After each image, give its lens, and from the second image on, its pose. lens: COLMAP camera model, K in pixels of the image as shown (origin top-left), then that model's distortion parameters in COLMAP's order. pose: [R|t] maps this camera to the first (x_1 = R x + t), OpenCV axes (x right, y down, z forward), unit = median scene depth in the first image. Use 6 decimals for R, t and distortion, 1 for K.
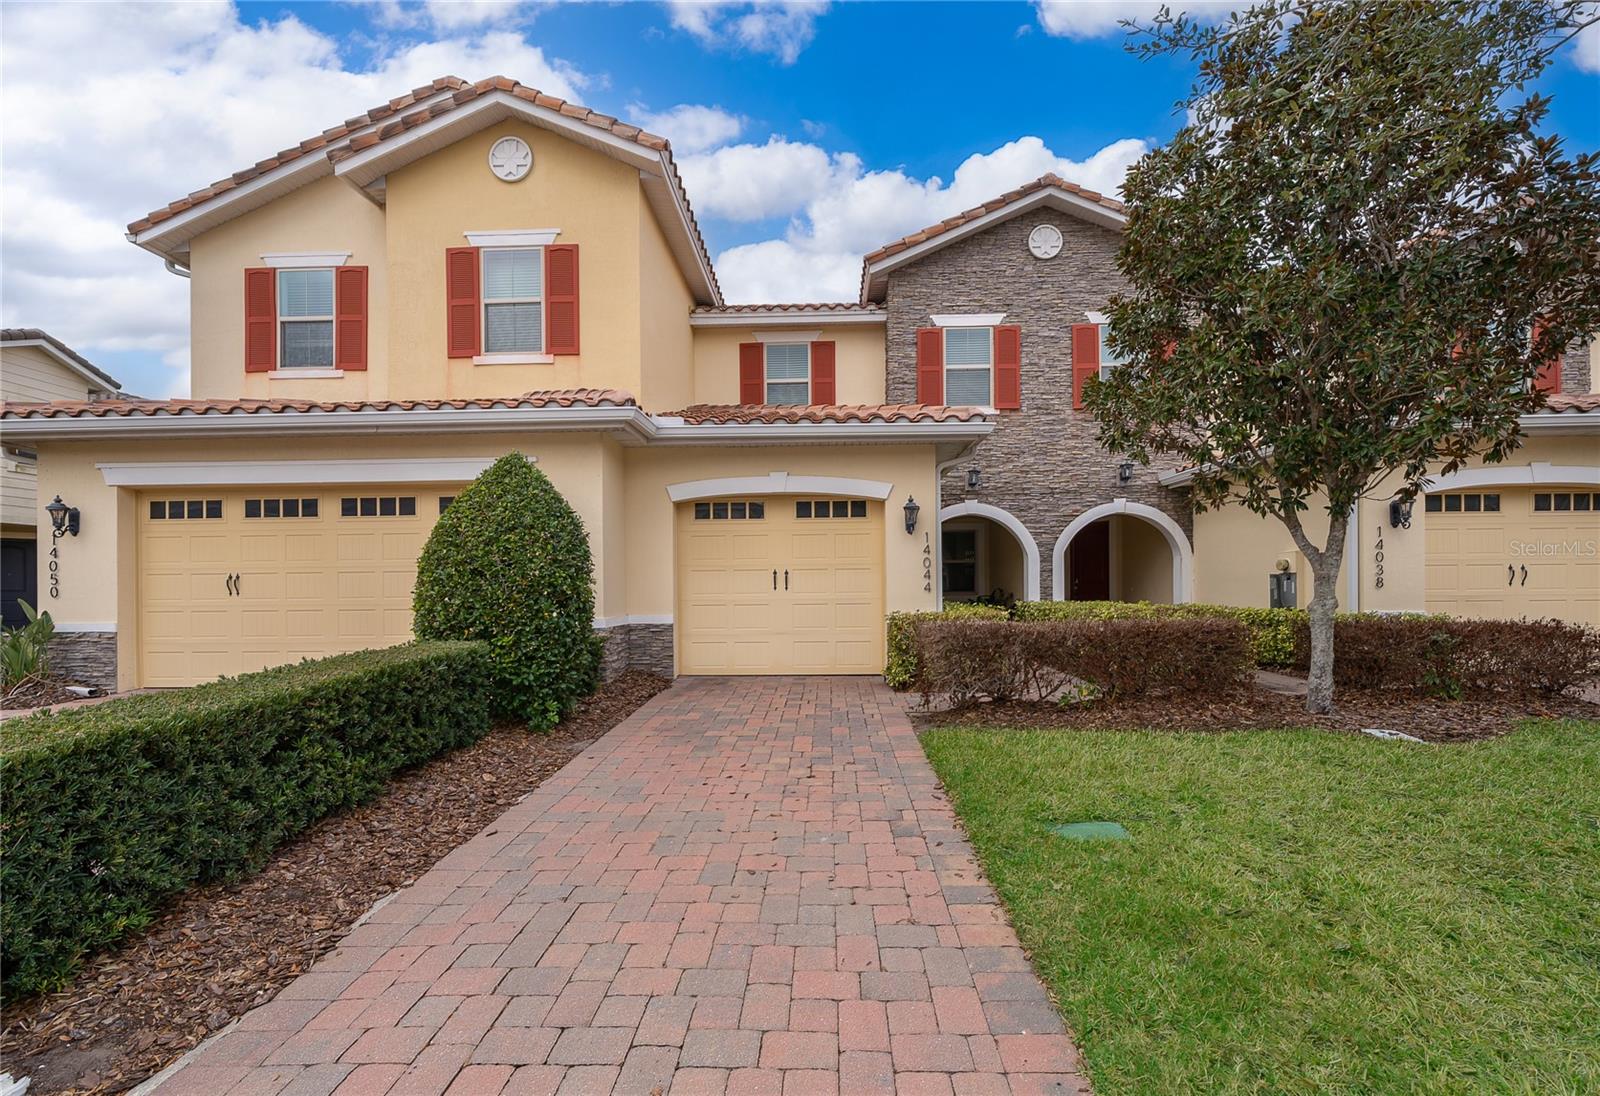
lens RADIAL K [[693.4, 0, 900.4], [0, 693.4, 570.7], [0, 0, 1]] dist [-0.002038, 0.000049]
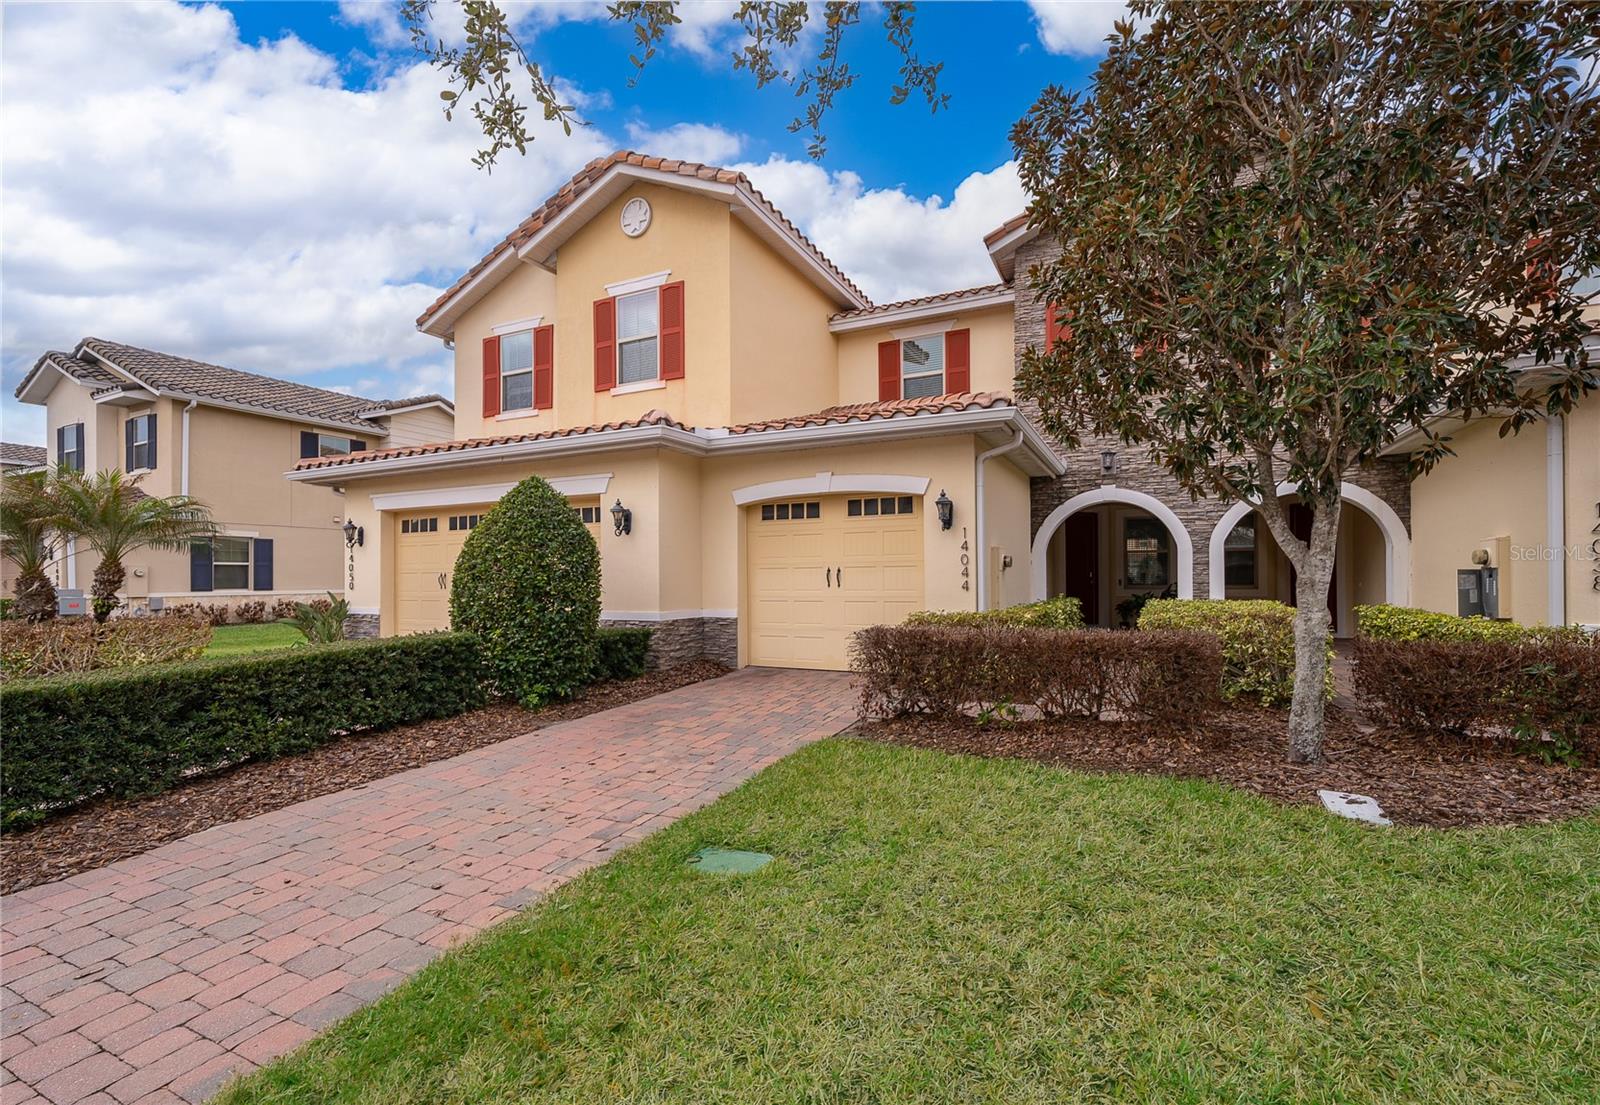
lens RADIAL K [[693.4, 0, 804.8], [0, 693.4, 558.2], [0, 0, 1]] dist [-0.002038, 0.000049]
pose [[0.919896, -0.010325, -0.392027, 0.185607], [0.008118, 0.999940, -0.007287, -0.007537], [0.392079, 0.003521, 0.919925, 0.041570]]
